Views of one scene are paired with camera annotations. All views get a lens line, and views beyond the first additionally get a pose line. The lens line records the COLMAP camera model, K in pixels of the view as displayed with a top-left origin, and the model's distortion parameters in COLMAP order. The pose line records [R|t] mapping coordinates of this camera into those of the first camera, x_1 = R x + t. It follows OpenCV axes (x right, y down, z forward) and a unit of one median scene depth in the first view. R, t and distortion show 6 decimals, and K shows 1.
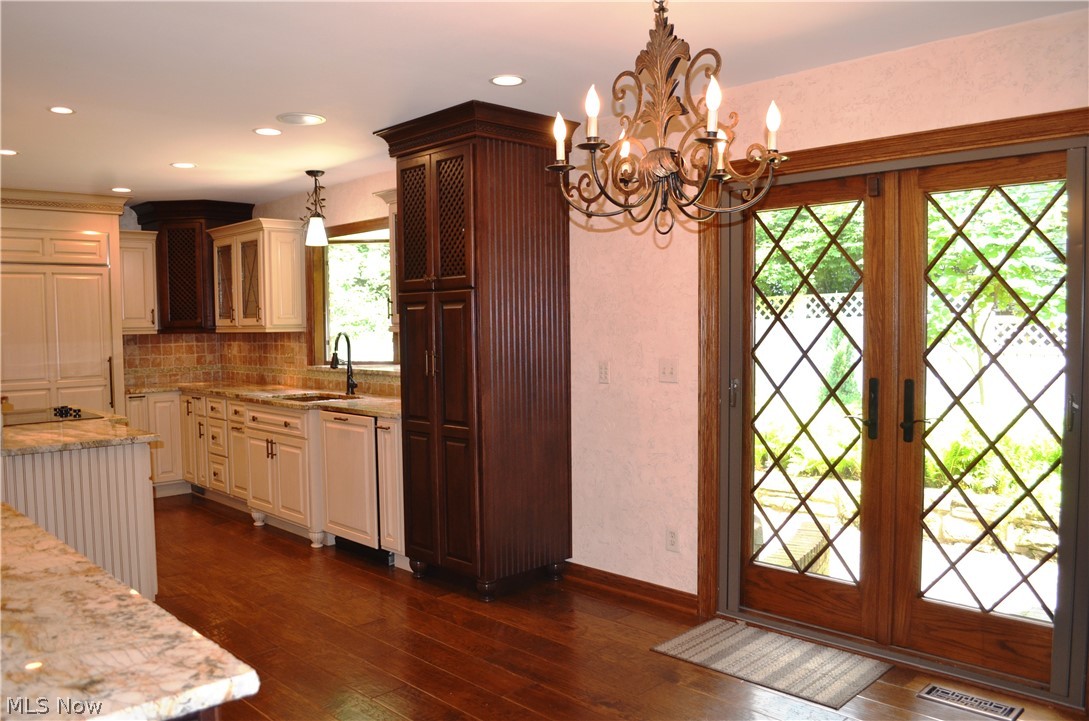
lens RADIAL K [[851.0, 0, 552.6], [0, 851.0, 362.8], [0, 0, 1]] dist [-0.084233, 0.017652]
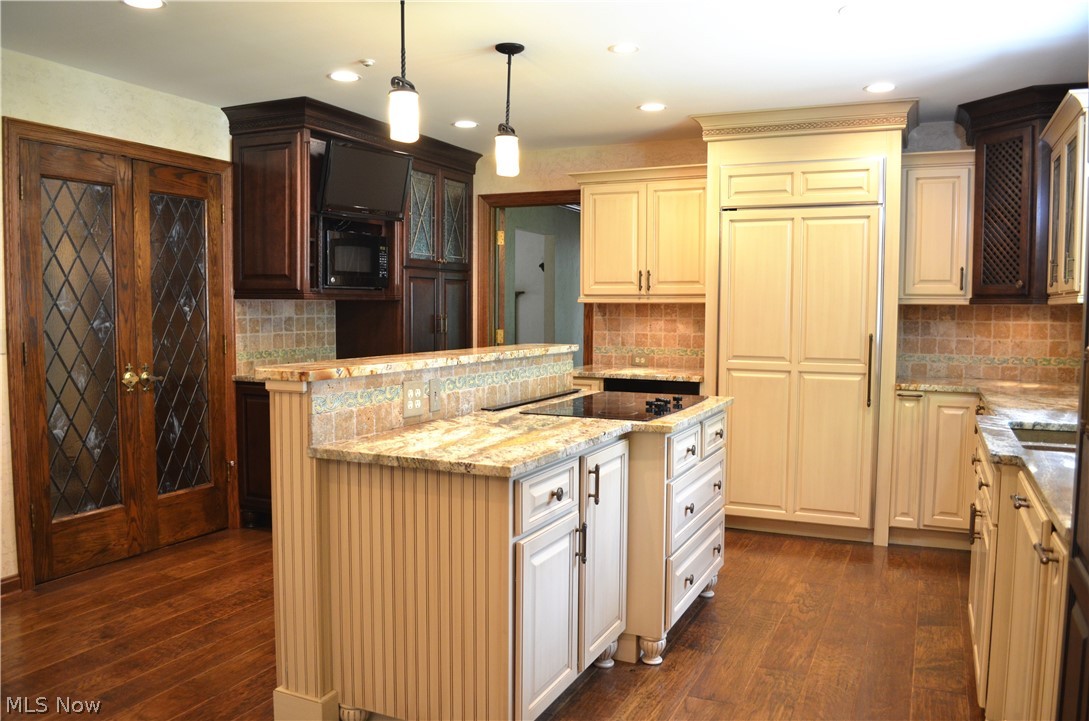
lens RADIAL K [[851.0, 0, 543.2], [0, 851.0, 360.0], [0, 0, 1]] dist [-0.084233, 0.017652]
pose [[0.347169, 0.077056, -0.934631, 0.032551], [-0.056804, 0.996517, 0.061058, -0.012104], [0.936081, 0.031893, 0.350337, 0.458687]]
